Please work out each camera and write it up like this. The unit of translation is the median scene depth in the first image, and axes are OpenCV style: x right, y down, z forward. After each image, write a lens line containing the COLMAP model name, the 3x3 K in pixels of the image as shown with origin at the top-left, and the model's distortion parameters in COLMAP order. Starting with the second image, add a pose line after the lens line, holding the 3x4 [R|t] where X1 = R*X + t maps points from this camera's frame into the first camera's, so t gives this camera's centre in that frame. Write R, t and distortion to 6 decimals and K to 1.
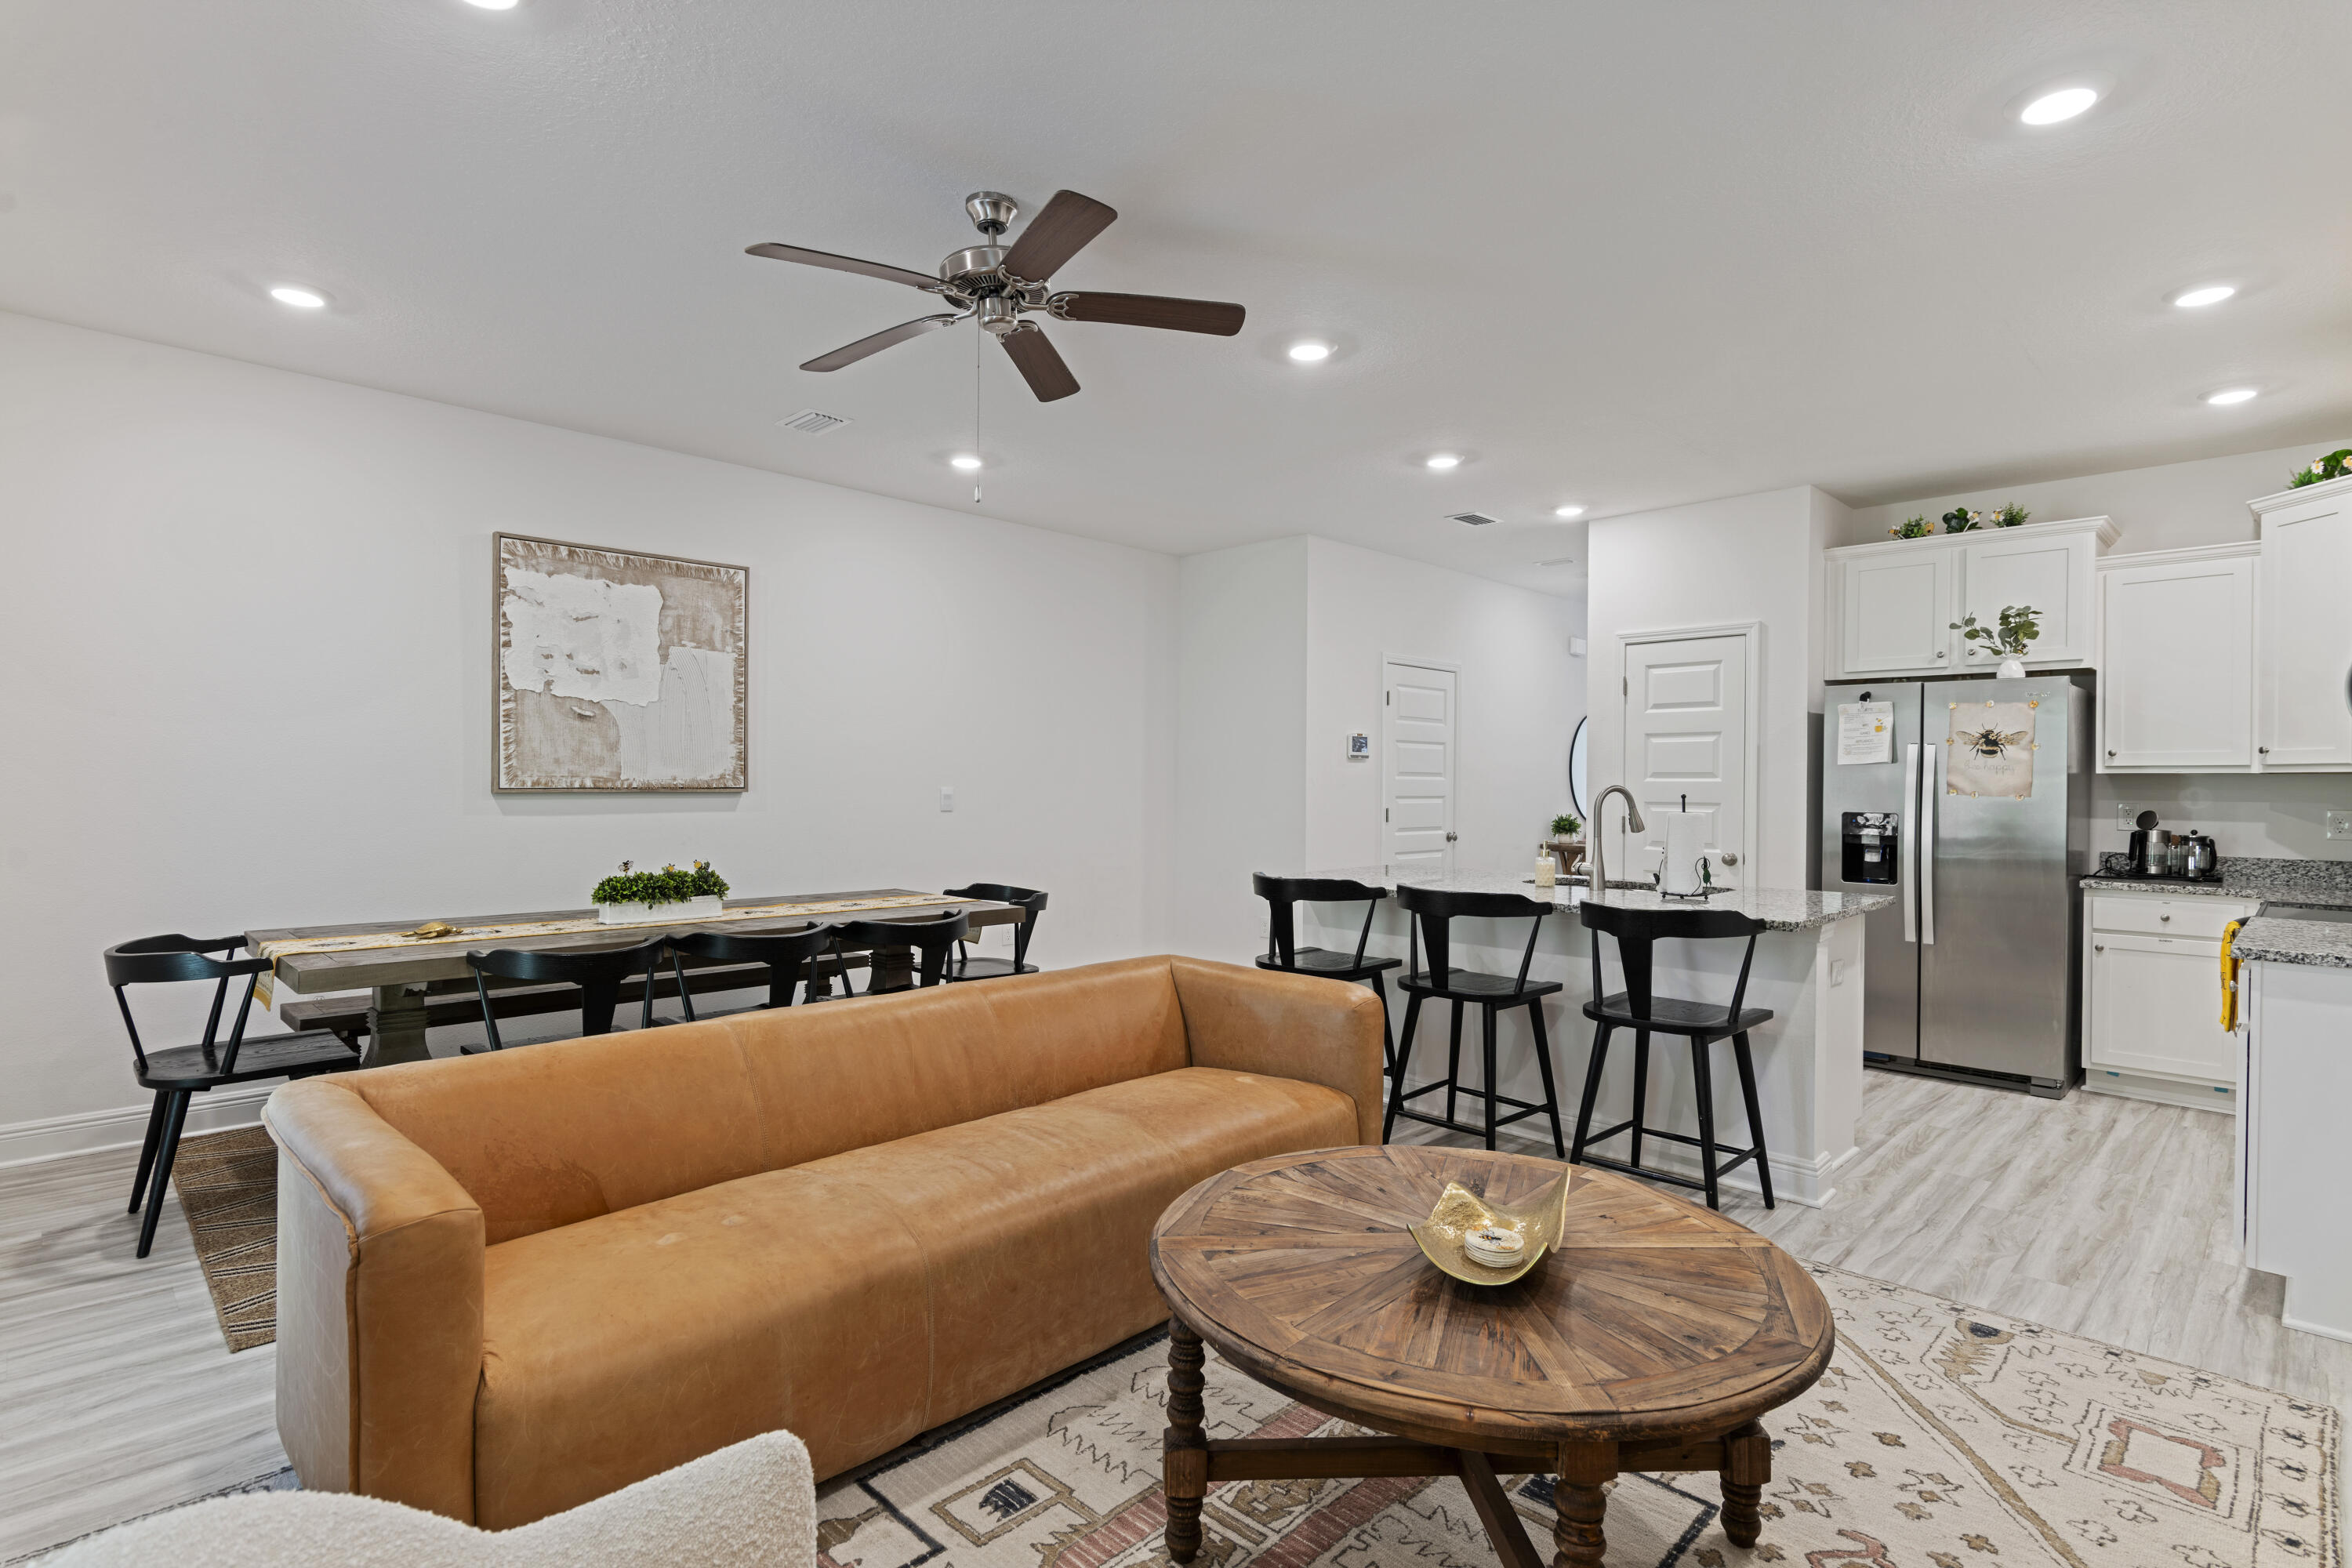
lens RADIAL K [[1144.7, 0, 1180.2], [0, 1144.7, 790.1], [0, 0, 1]] dist [0.003417, 0.000100]
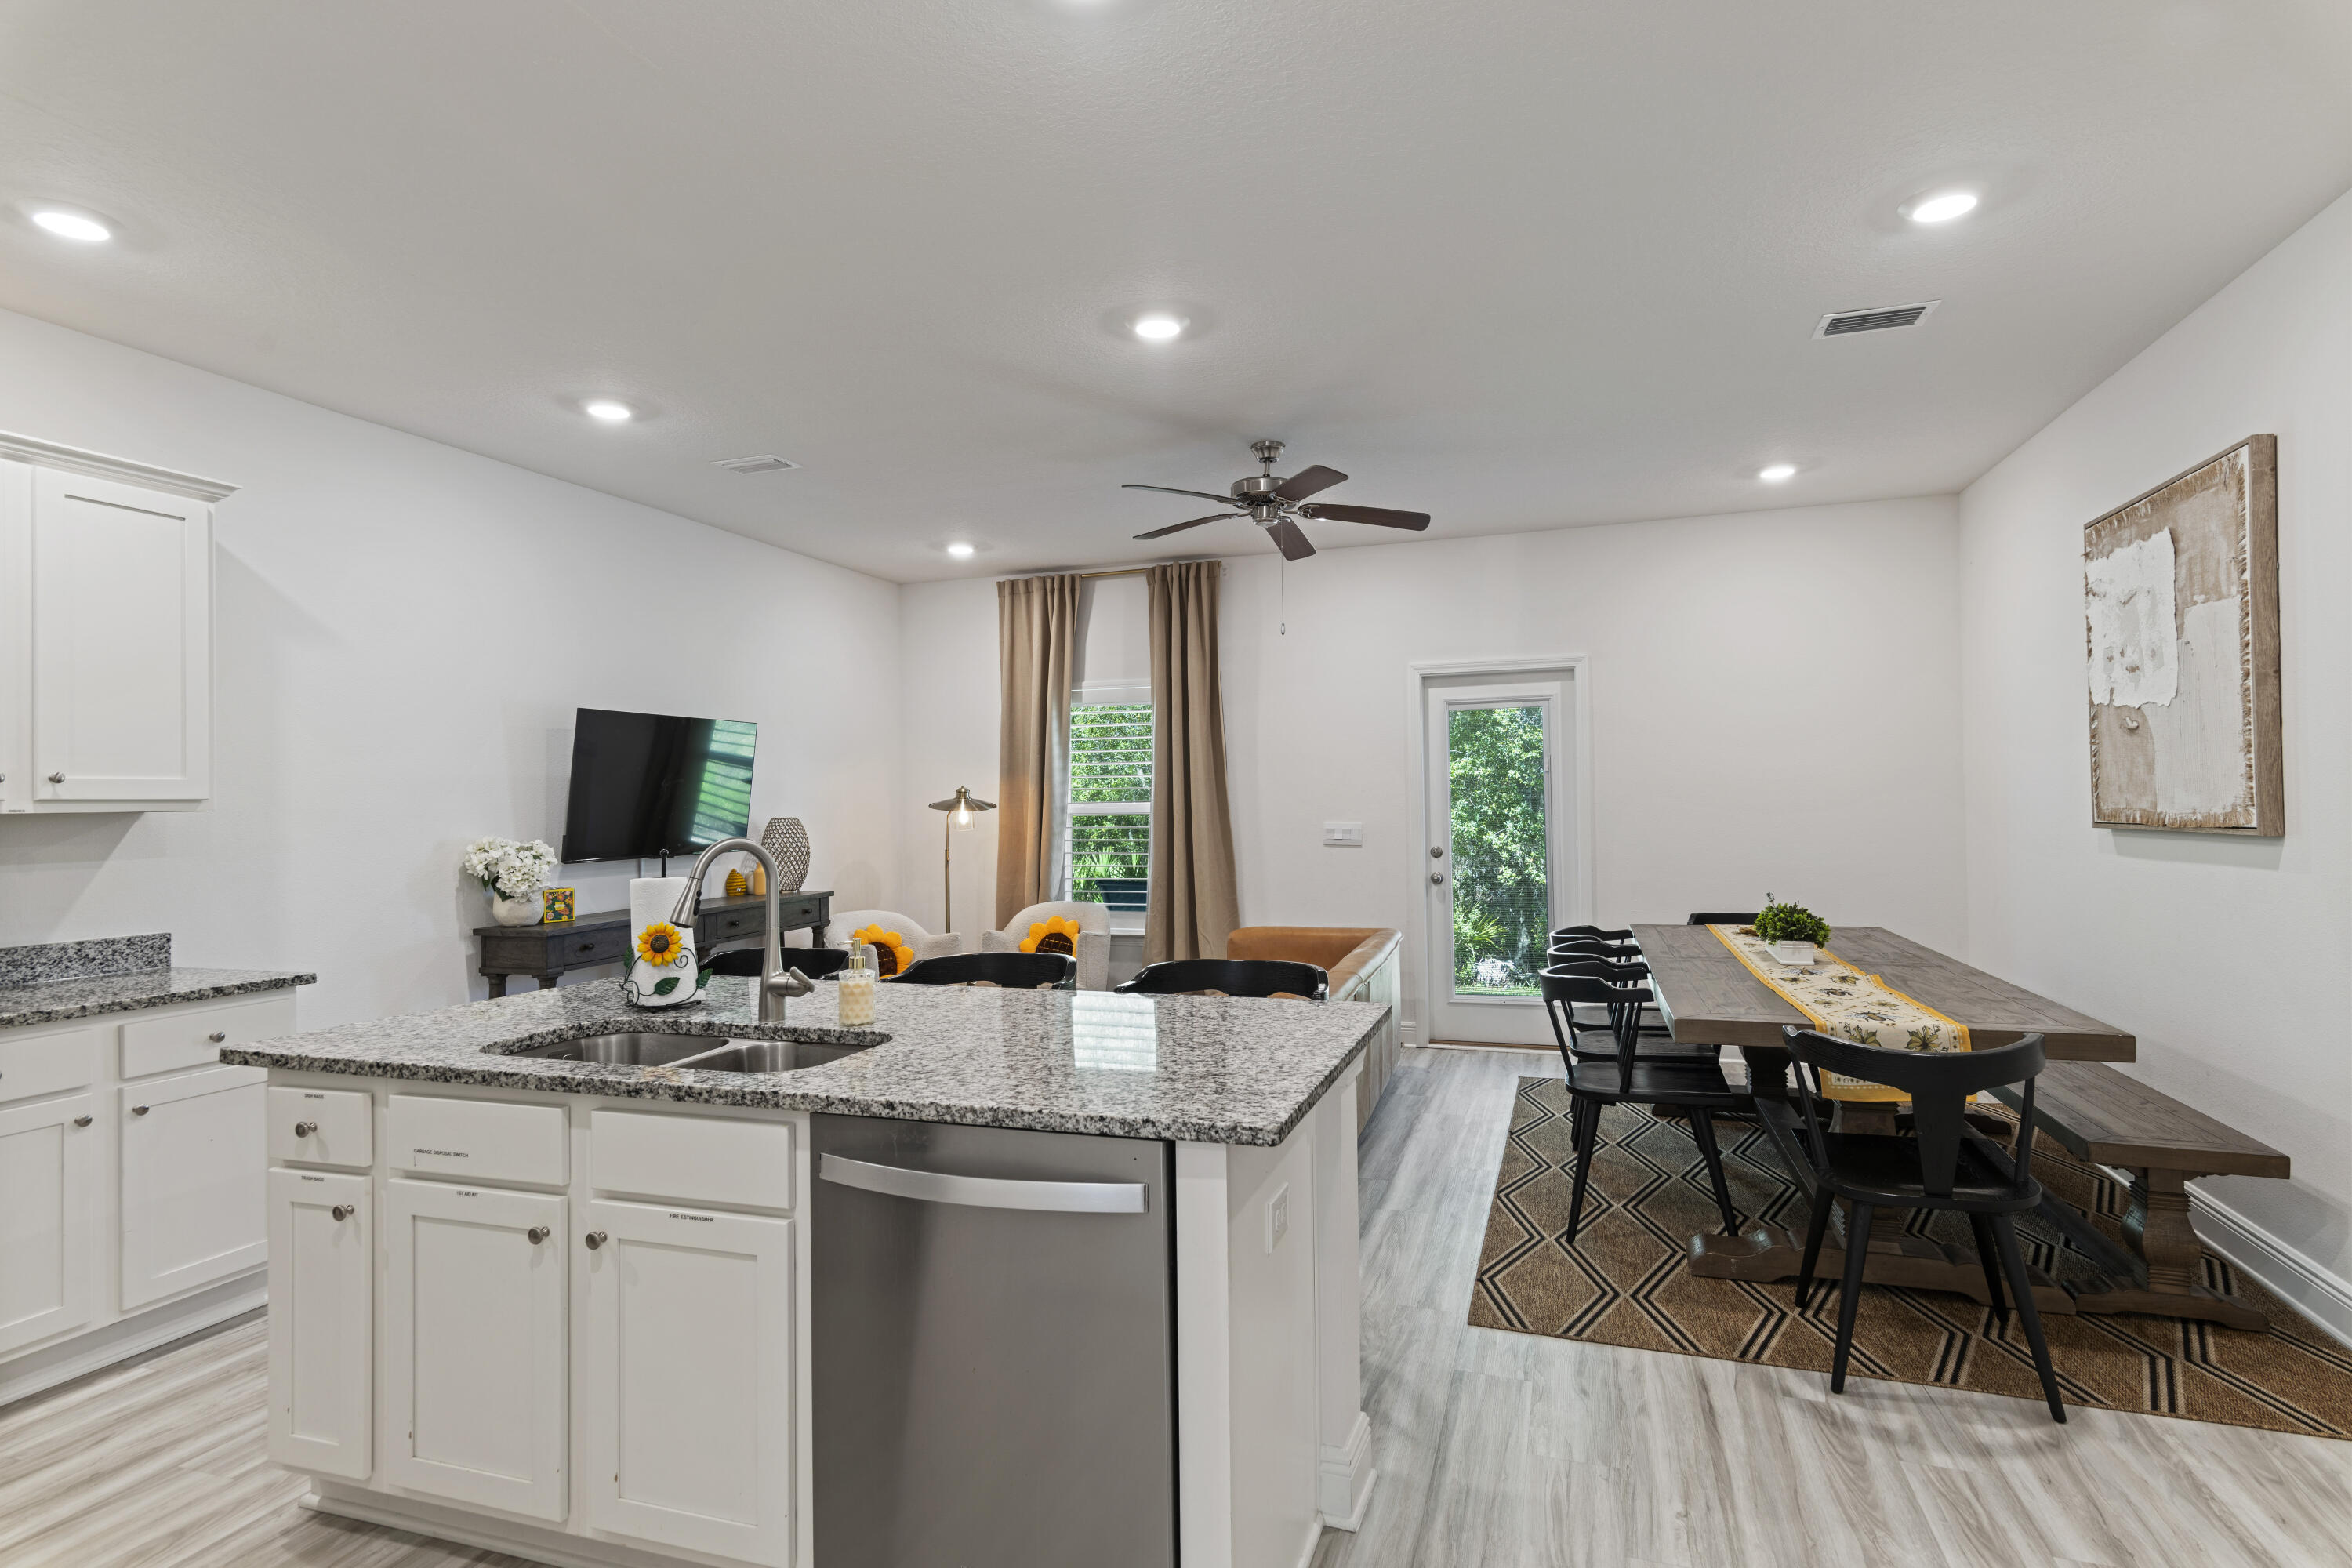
lens RADIAL K [[1178.7, 0, 1181.1], [0, 1178.7, 789.8], [0, 0, 1]] dist [0.004209, 0.000840]
pose [[-0.895110, -0.001181, -0.445843, 0.390235], [0.003284, 0.999952, -0.009243, -0.019311], [0.445833, -0.009738, -0.895063, 1.423774]]
